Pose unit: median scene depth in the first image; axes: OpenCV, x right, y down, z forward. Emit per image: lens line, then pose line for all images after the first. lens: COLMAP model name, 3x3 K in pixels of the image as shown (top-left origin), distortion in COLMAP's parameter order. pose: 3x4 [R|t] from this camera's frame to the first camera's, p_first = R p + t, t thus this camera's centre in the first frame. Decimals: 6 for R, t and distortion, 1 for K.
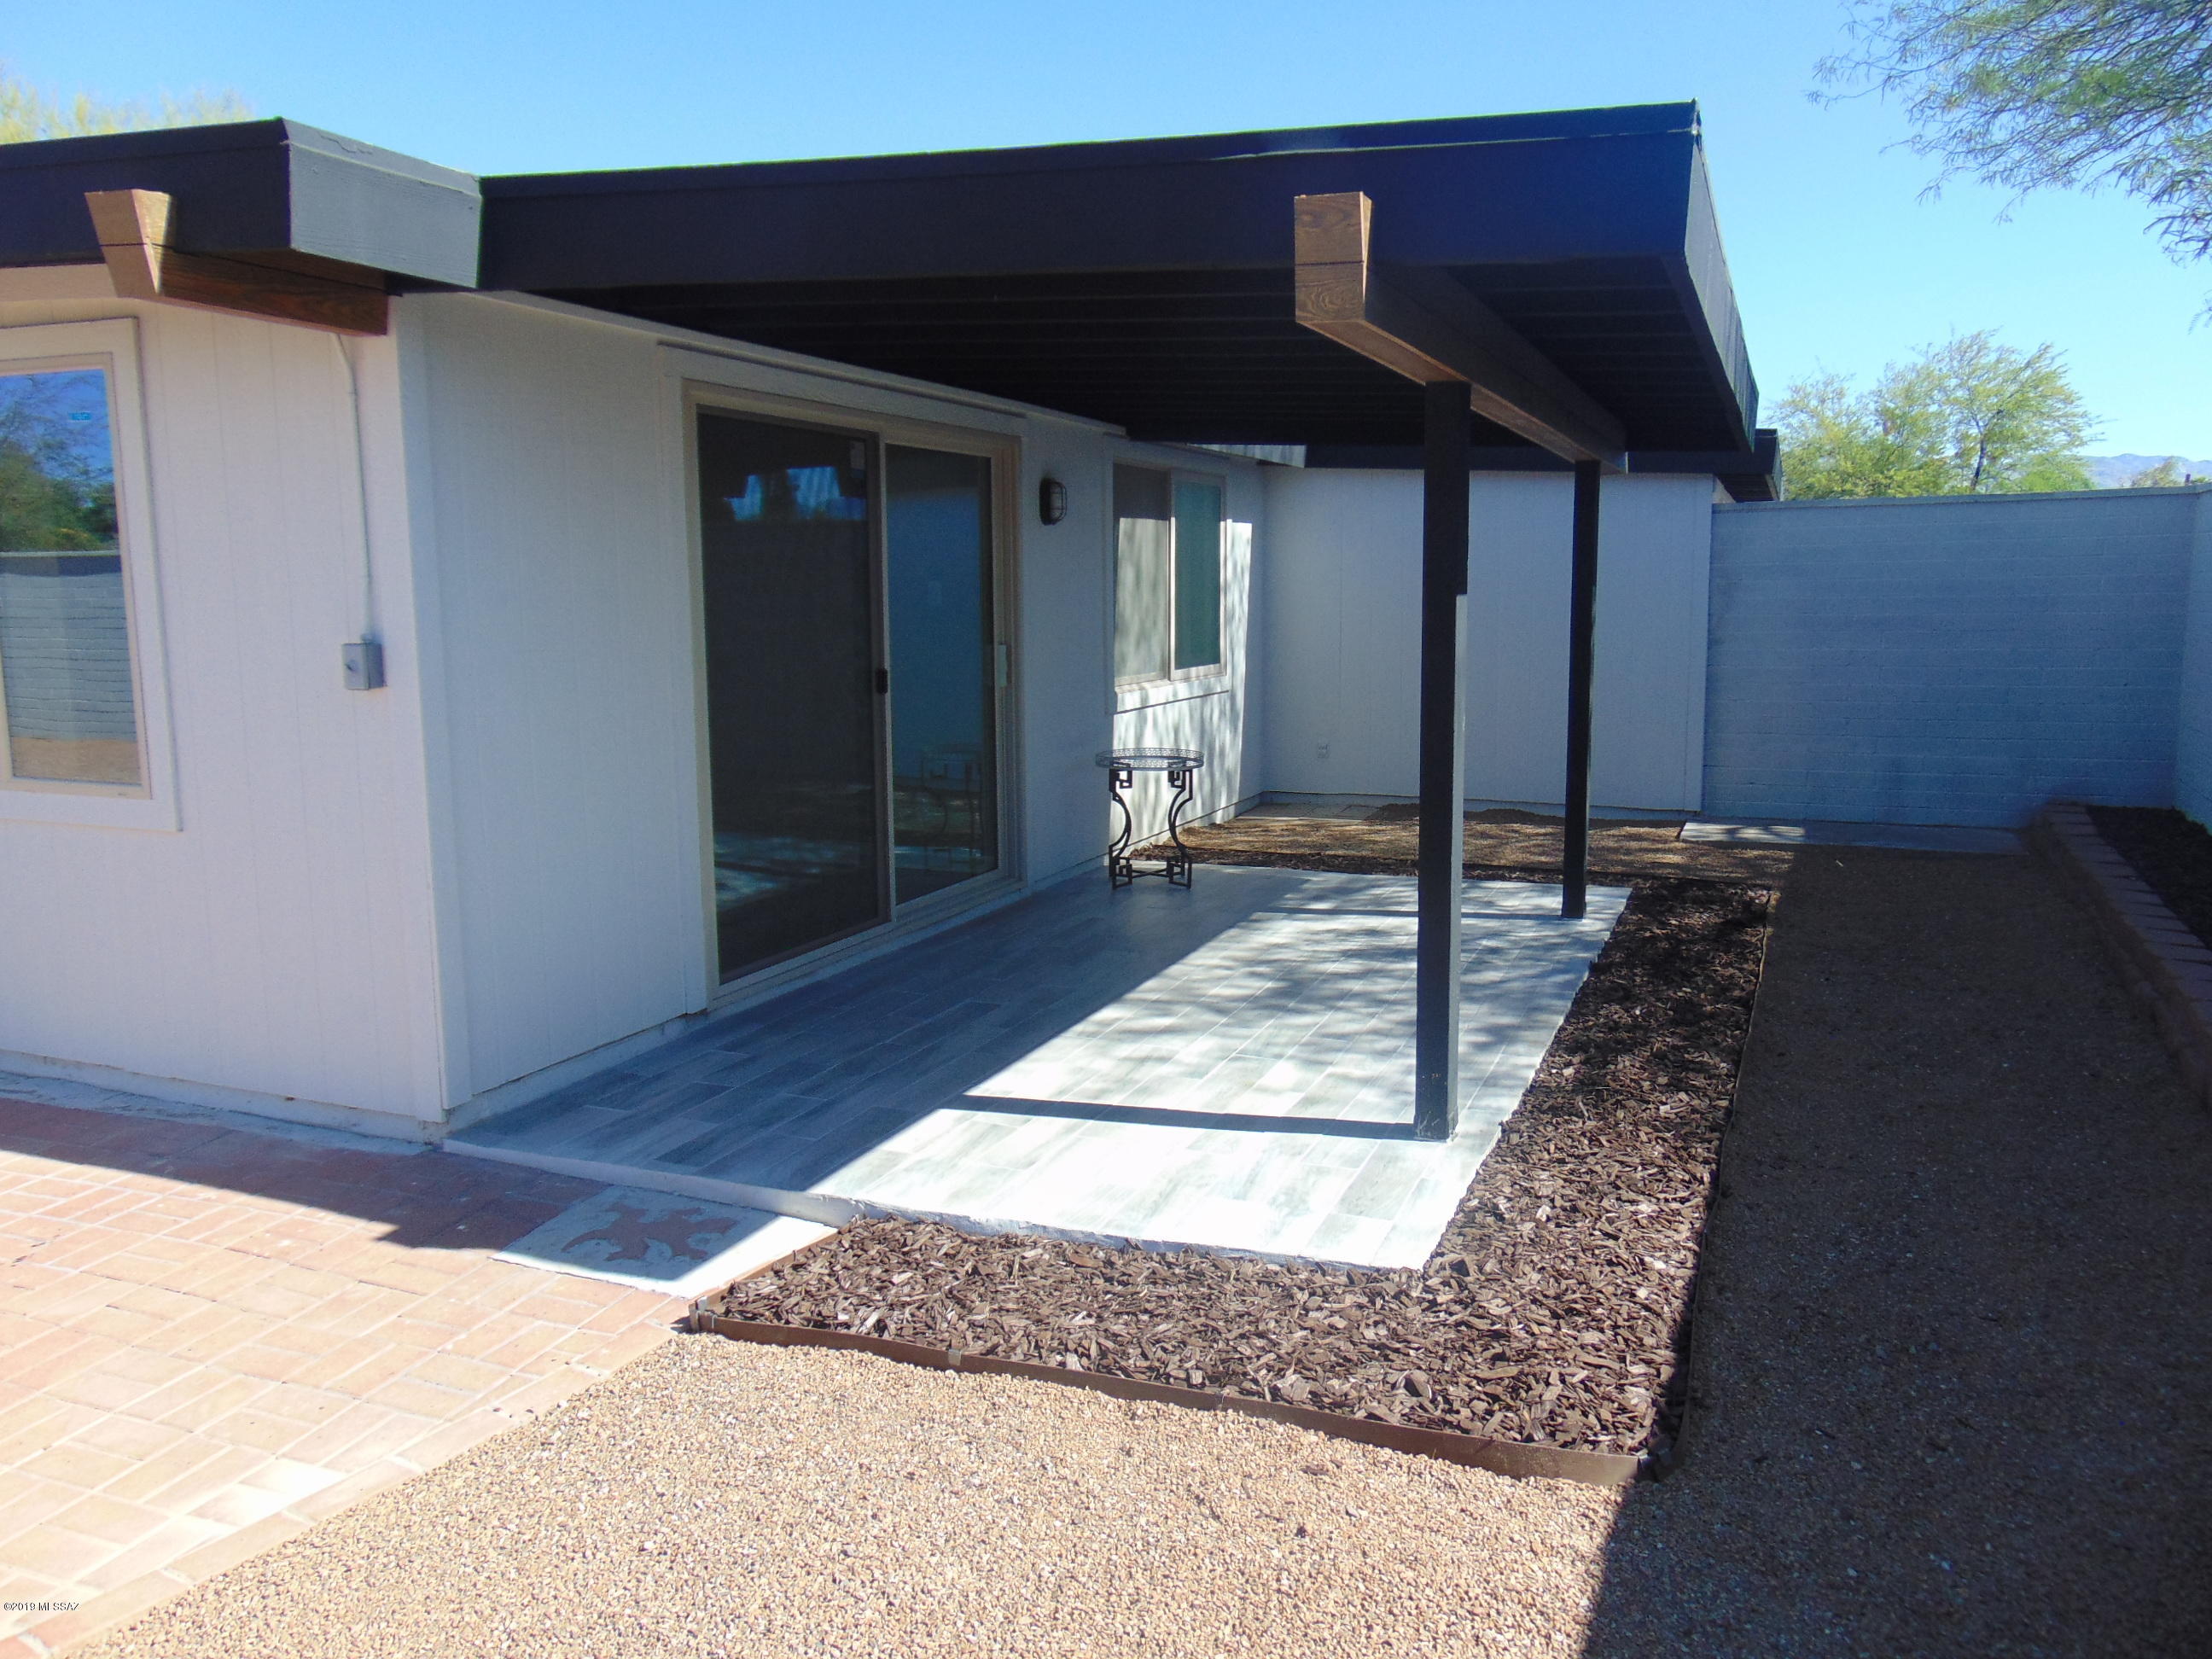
lens RADIAL K [[1650.6, 0, 1102.0], [0, 1650.6, 830.8], [0, 0, 1]] dist [-0.010362, 0.025443]
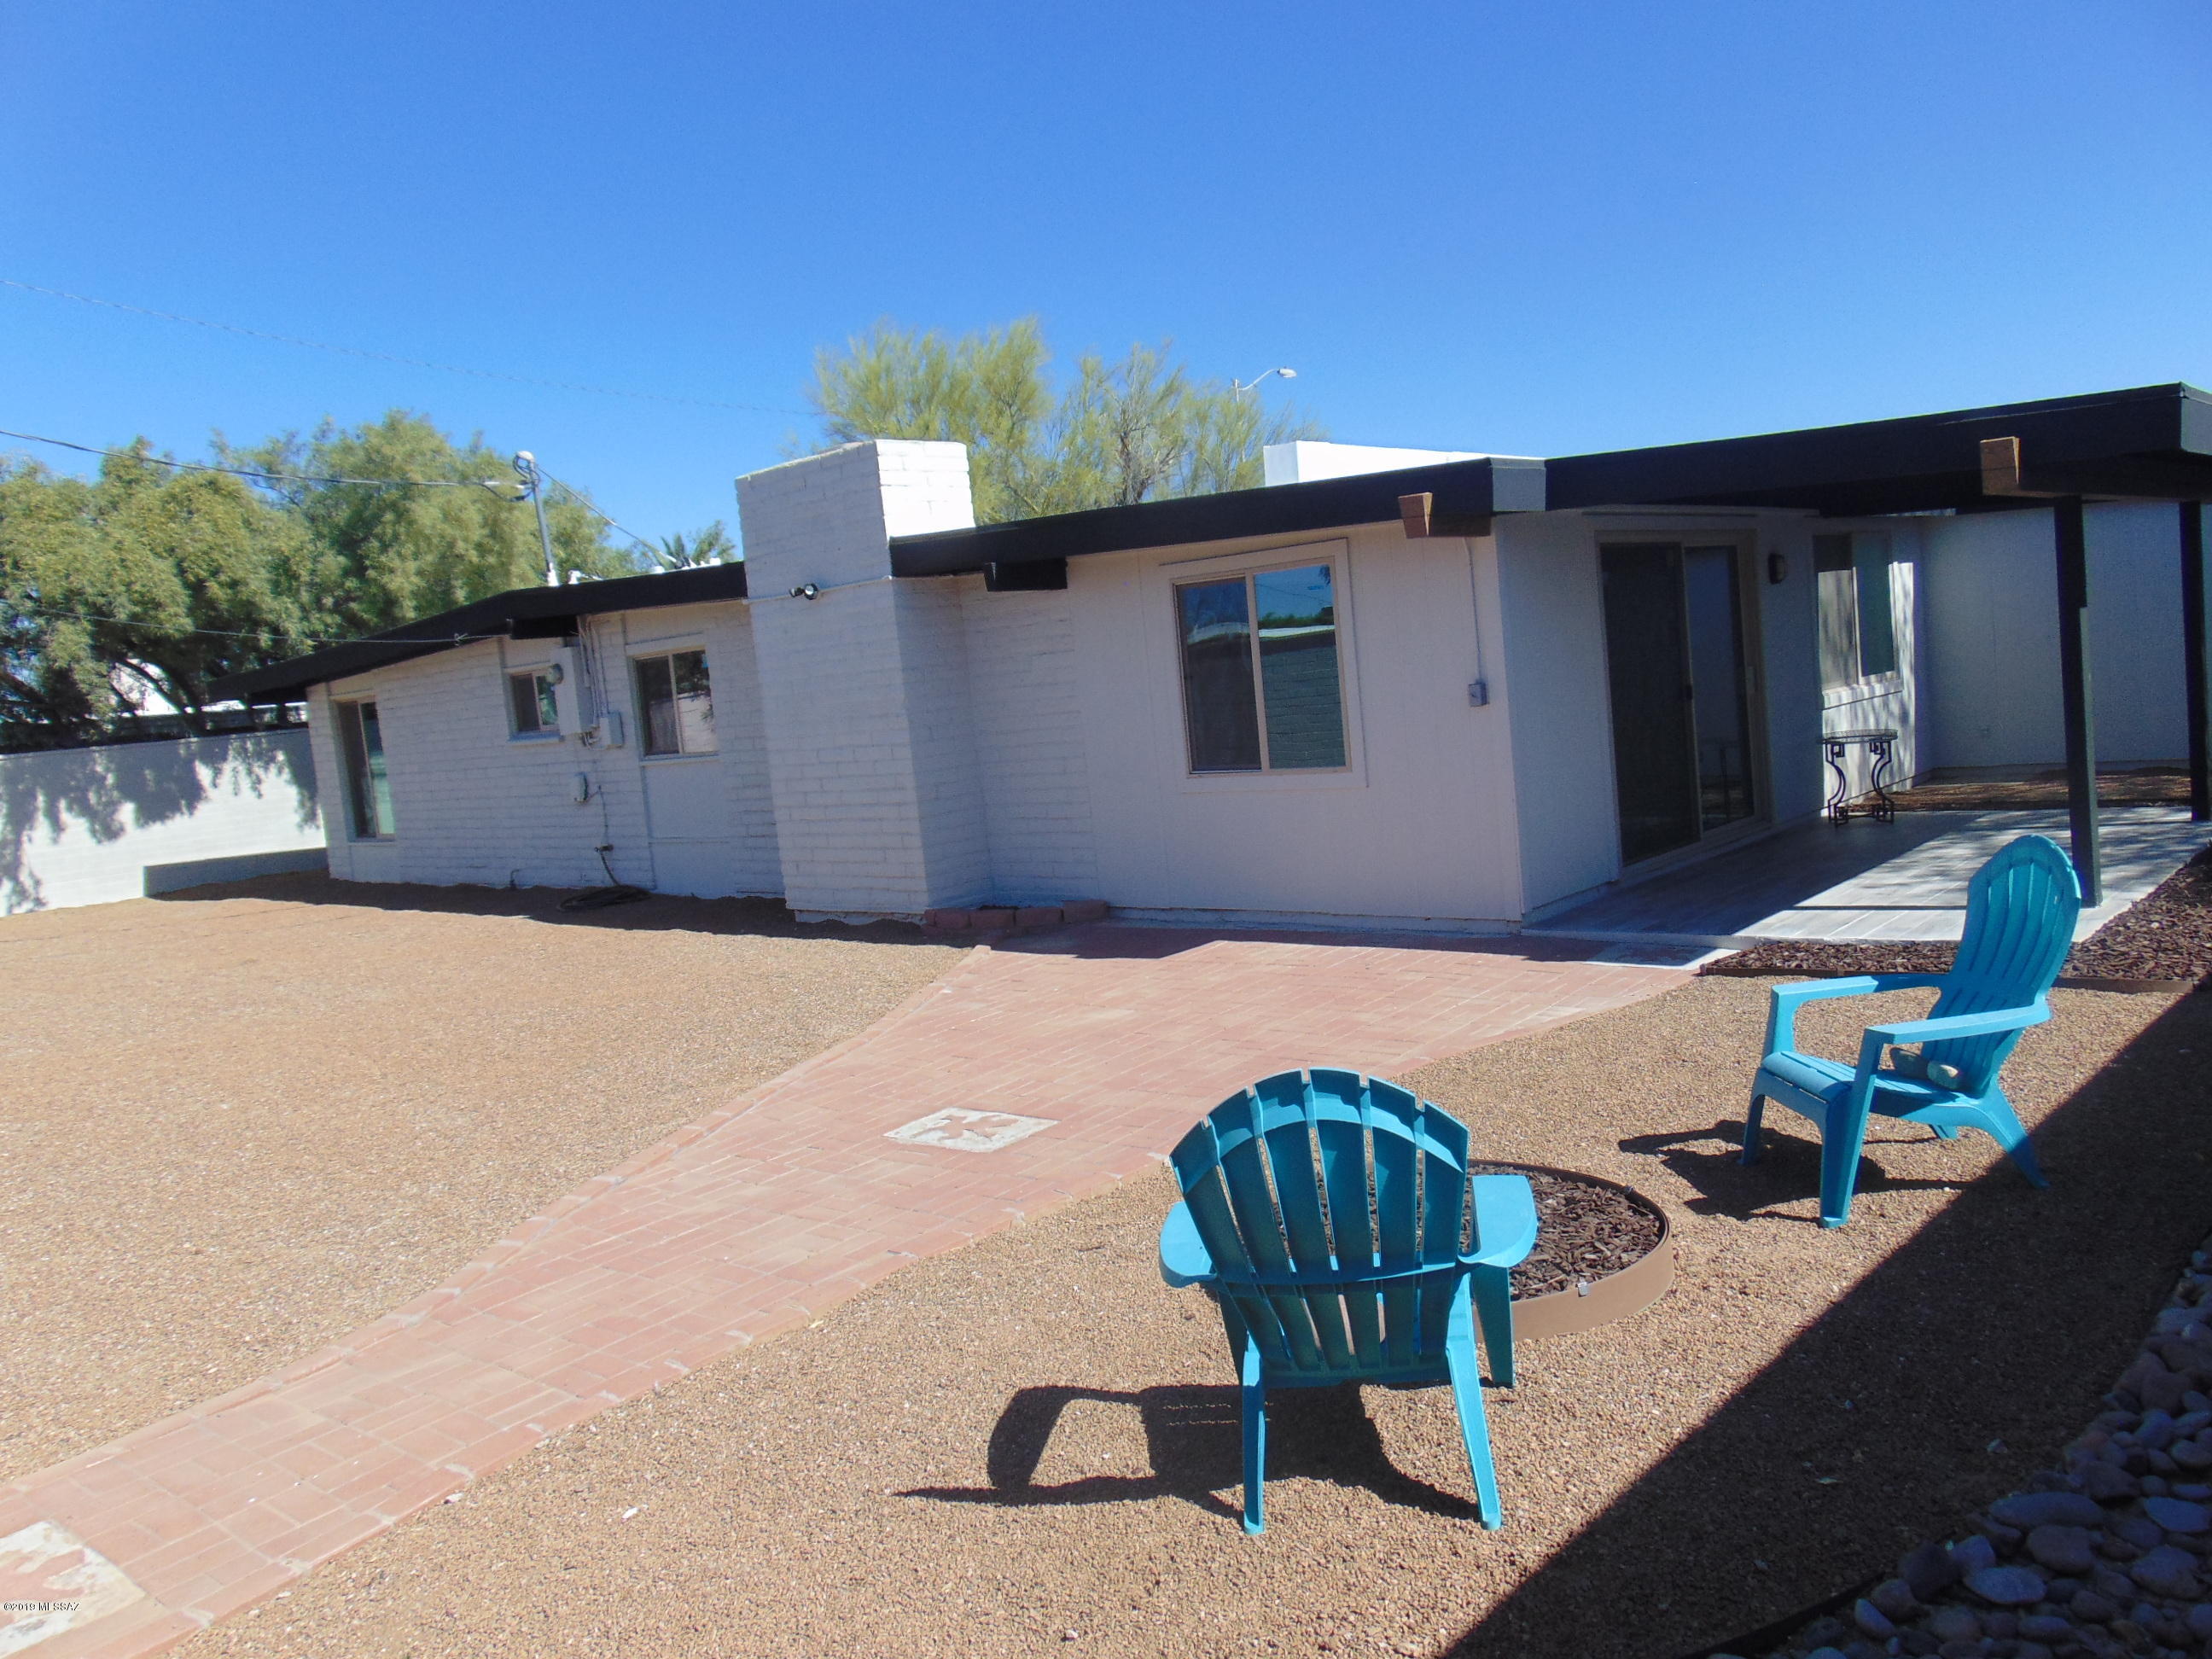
lens RADIAL K [[1650.6, 0, 1108.3], [0, 1650.6, 815.0], [0, 0, 1]] dist [-0.010362, 0.025443]
pose [[0.939987, -0.056729, -0.336461, -0.131357], [0.041156, 0.997733, -0.053244, 0.093397], [0.338719, 0.036202, 0.940191, -0.721249]]
